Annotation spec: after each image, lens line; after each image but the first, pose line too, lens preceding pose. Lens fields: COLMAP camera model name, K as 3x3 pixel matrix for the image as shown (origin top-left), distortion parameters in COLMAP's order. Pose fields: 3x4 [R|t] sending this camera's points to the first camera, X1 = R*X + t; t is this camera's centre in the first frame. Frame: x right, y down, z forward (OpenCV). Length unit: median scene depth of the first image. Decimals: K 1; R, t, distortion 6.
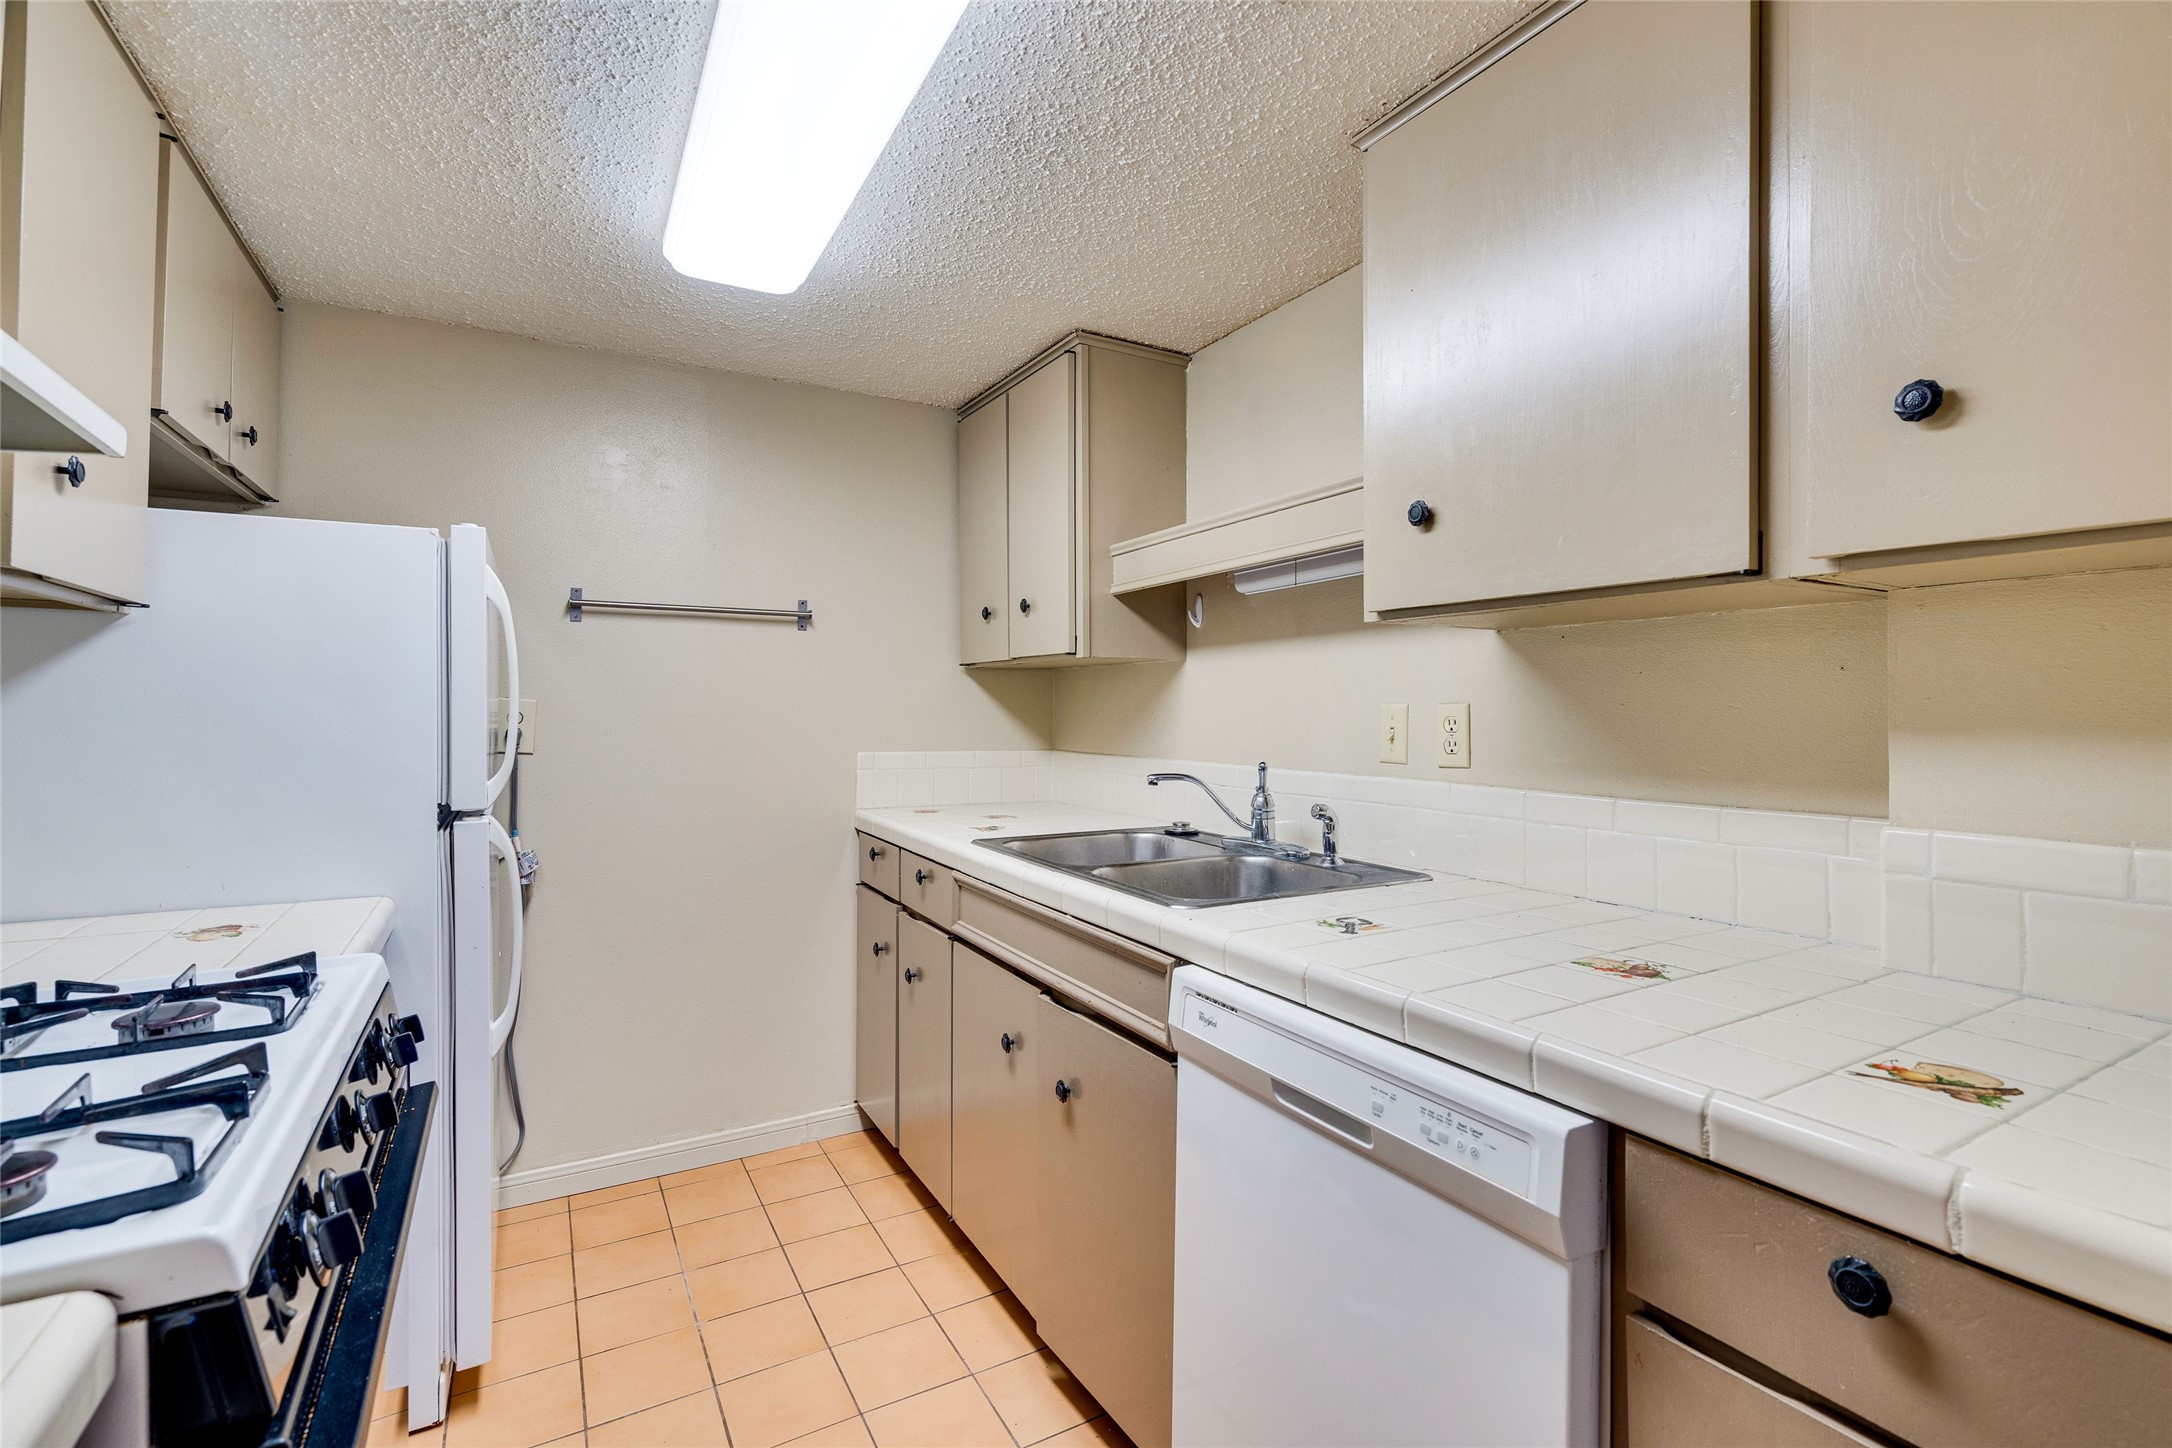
lens RADIAL K [[985.9, 0, 1102.6], [0, 985.9, 701.3], [0, 0, 1]] dist [-0.003619, 0.000804]
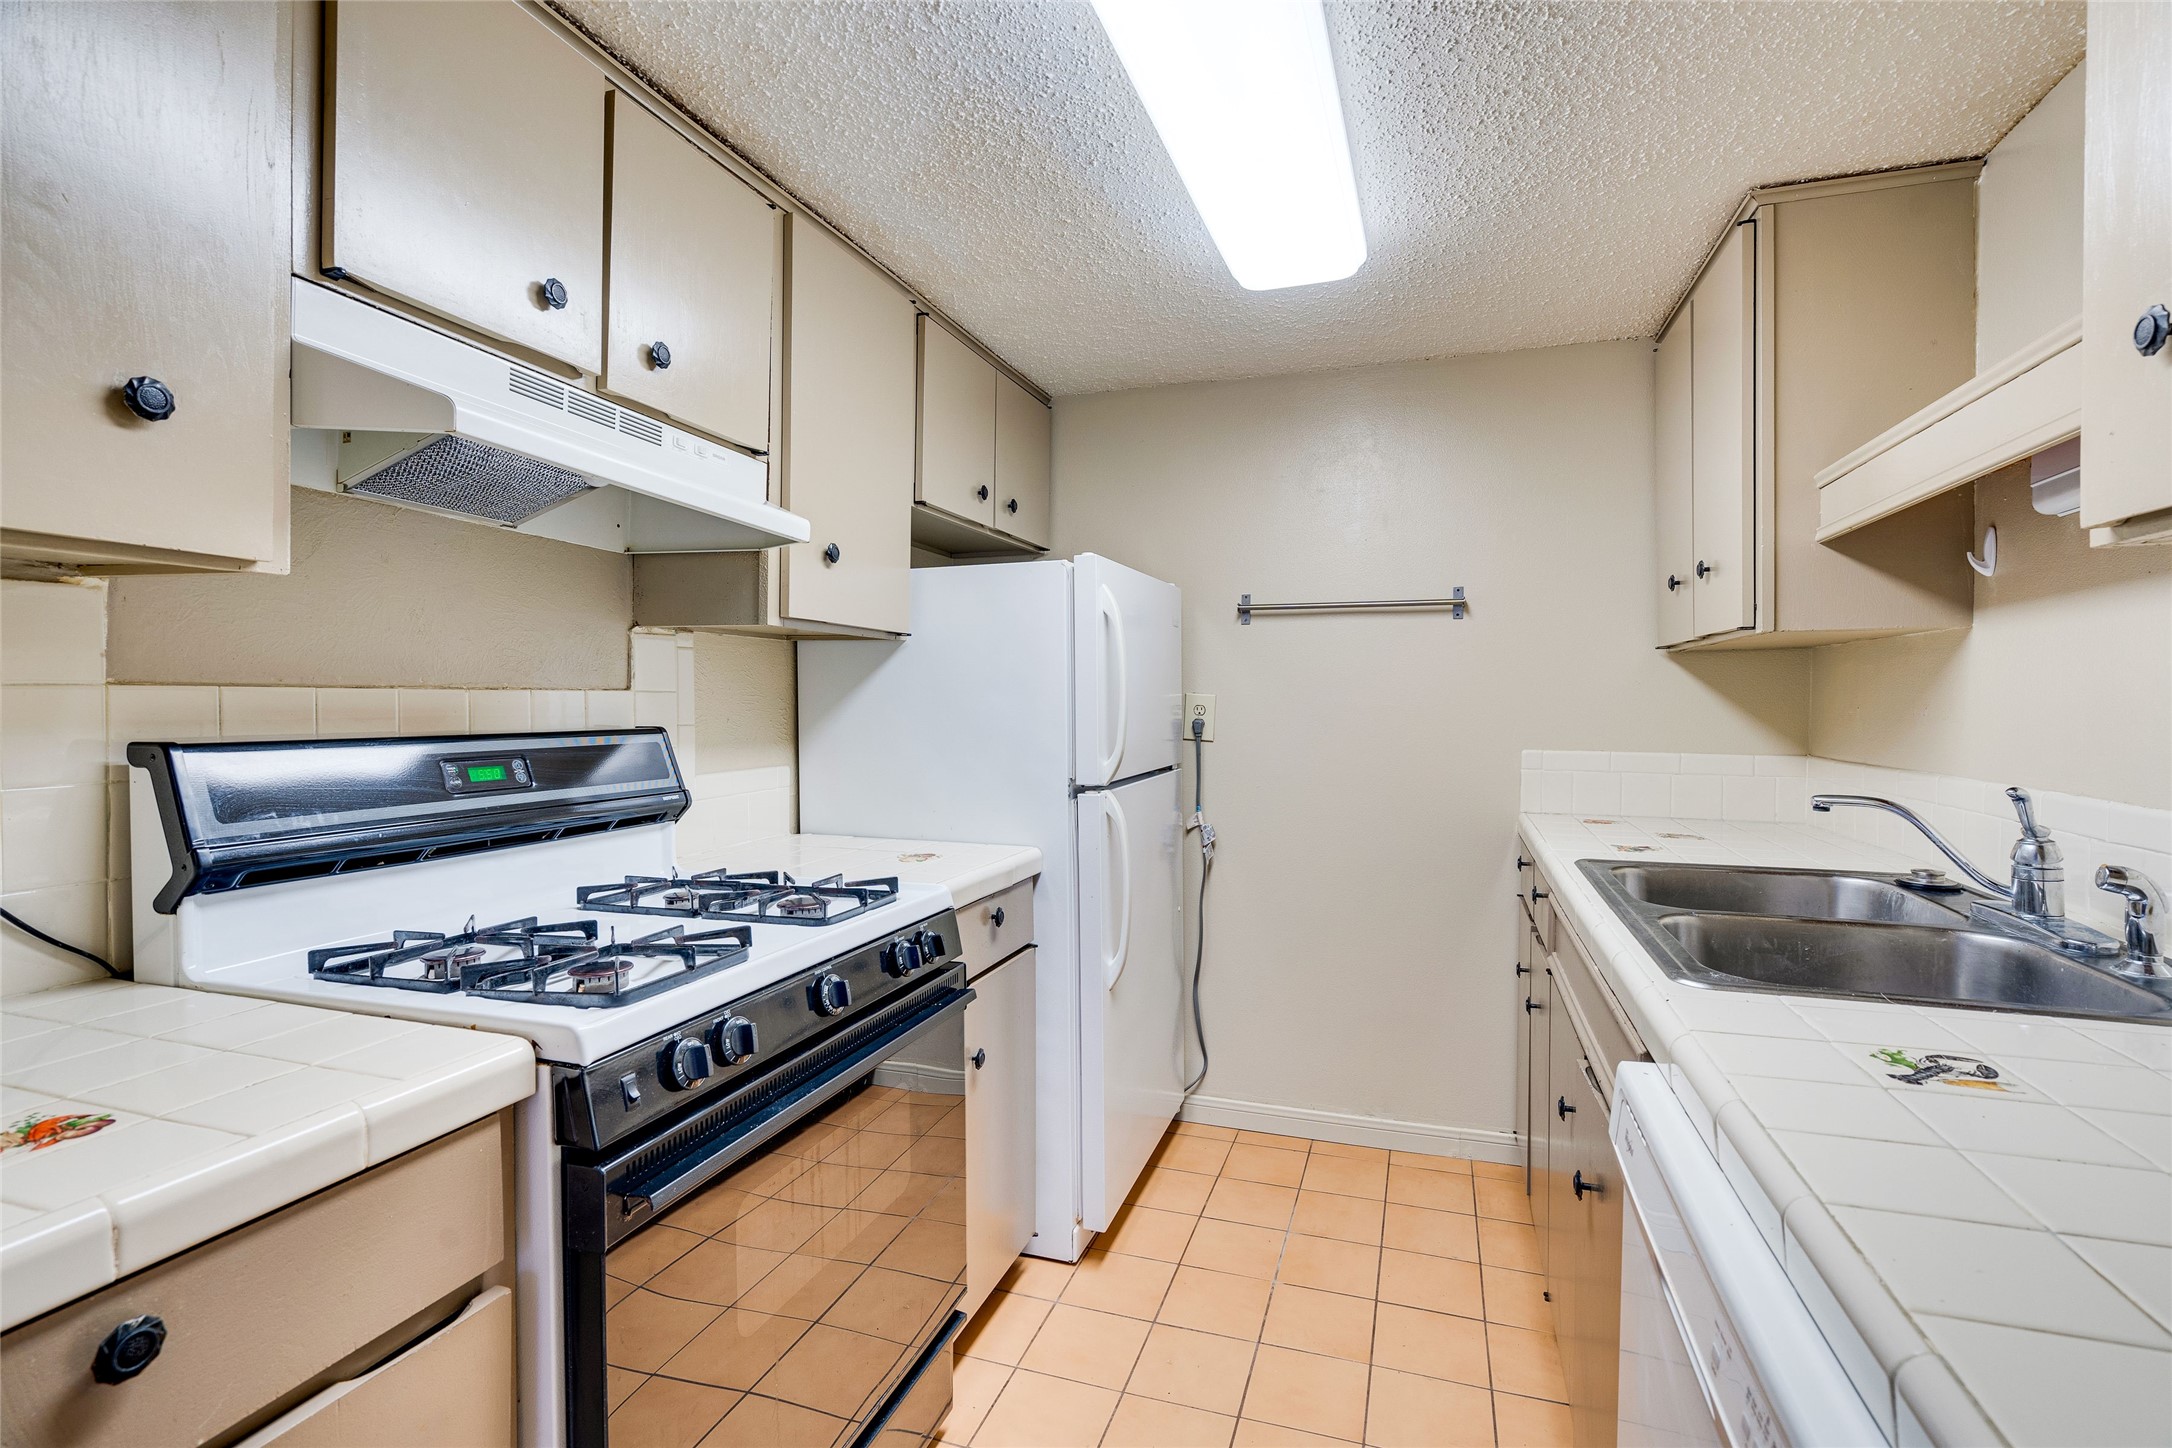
lens RADIAL K [[985.9, 0, 1097.4], [0, 985.9, 716.2], [0, 0, 1]] dist [-0.003619, 0.000804]
pose [[0.658205, 0.009122, -0.752784, 0.220317], [0.008375, 0.999776, 0.019438, 0.000051], [0.752793, -0.019099, 0.657981, 0.144306]]
